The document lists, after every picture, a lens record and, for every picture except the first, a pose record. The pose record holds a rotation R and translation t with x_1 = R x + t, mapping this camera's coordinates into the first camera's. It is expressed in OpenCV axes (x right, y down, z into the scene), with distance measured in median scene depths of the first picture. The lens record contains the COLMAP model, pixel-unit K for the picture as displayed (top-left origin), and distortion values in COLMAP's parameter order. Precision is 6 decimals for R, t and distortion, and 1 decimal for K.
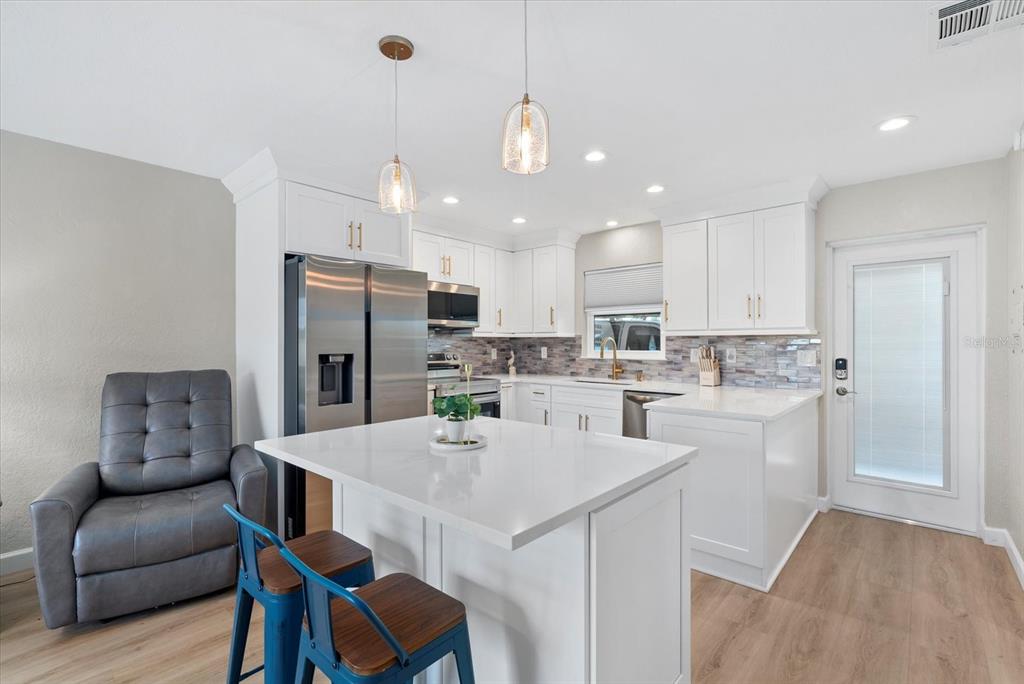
lens RADIAL K [[469.7, 0, 502.6], [0, 469.7, 344.0], [0, 0, 1]] dist [-0.006587, 0.001040]
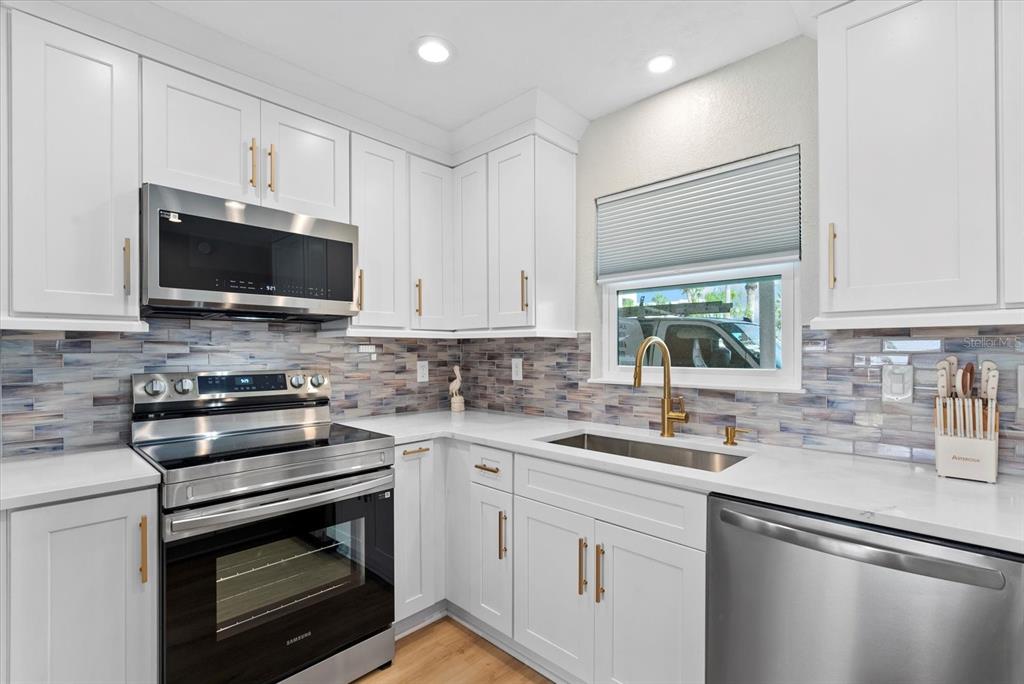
lens RADIAL K [[469.7, 0, 515.6], [0, 469.7, 348.8], [0, 0, 1]] dist [-0.006587, 0.001040]
pose [[0.999898, -0.000846, -0.014284, 0.104149], [0.000759, 0.999981, -0.006071, -0.000367], [0.014289, 0.006060, 0.999880, 0.551687]]
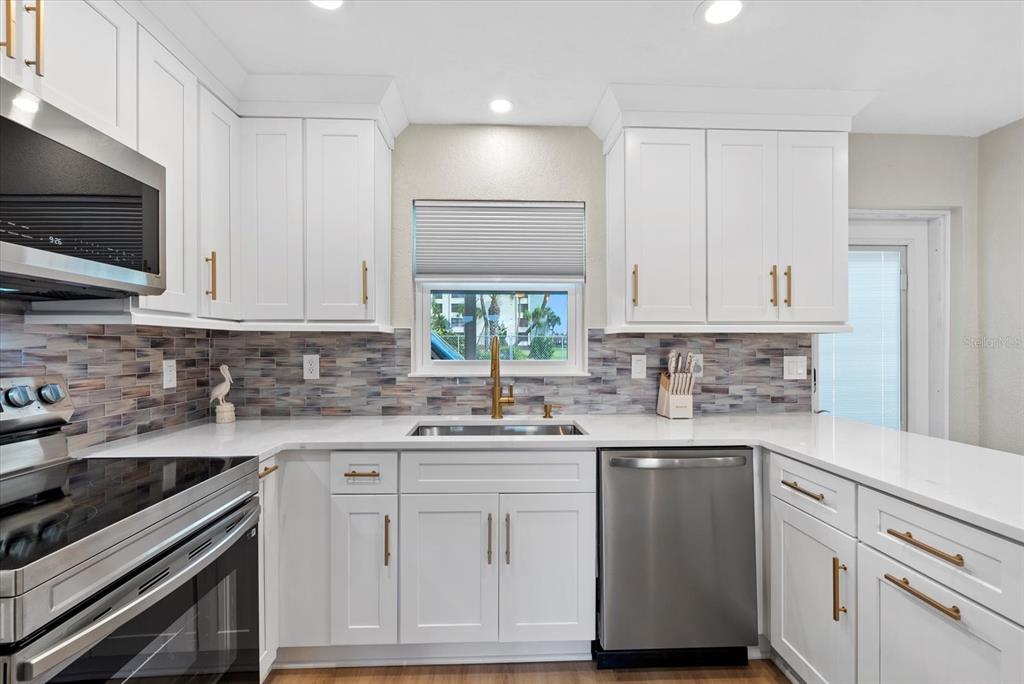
lens RADIAL K [[469.7, 0, 510.0], [0, 469.7, 343.7], [0, 0, 1]] dist [-0.006587, 0.001040]
pose [[0.699513, 0.004520, 0.714605, -0.109039], [0.000514, 0.999977, -0.006829, -0.000456], [-0.714620, 0.005144, 0.699494, 0.612601]]
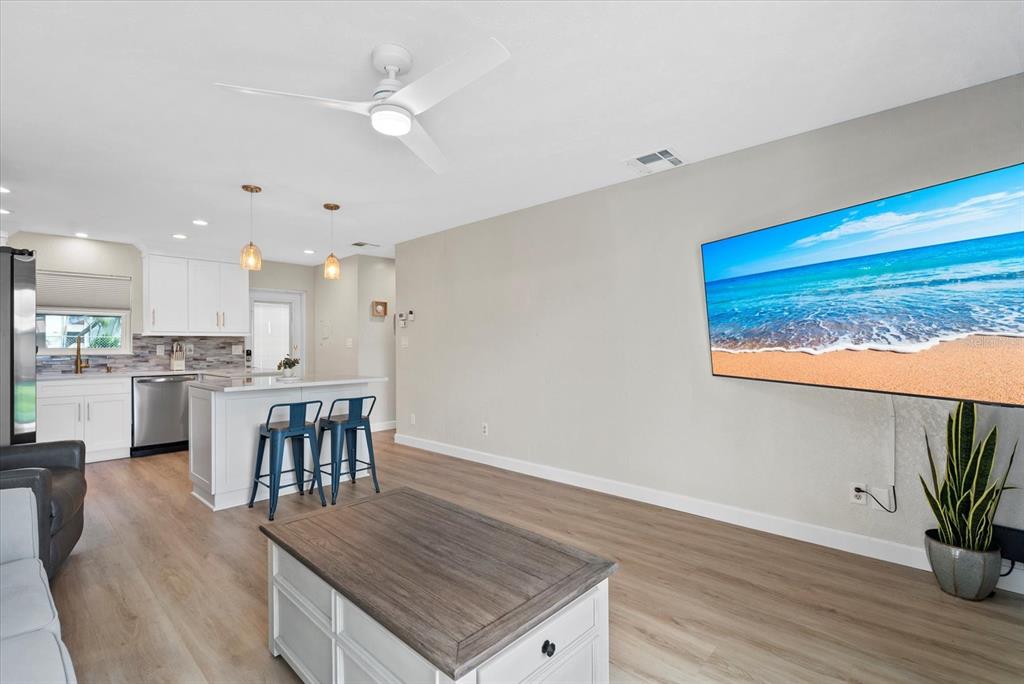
lens RADIAL K [[469.7, 0, 518.4], [0, 469.7, 340.8], [0, 0, 1]] dist [-0.006587, 0.001040]
pose [[-0.013711, 0.012095, 0.999833, -0.855956], [0.010713, 0.999871, -0.011949, 0.021611], [-0.999849, 0.010548, -0.013838, -0.029990]]
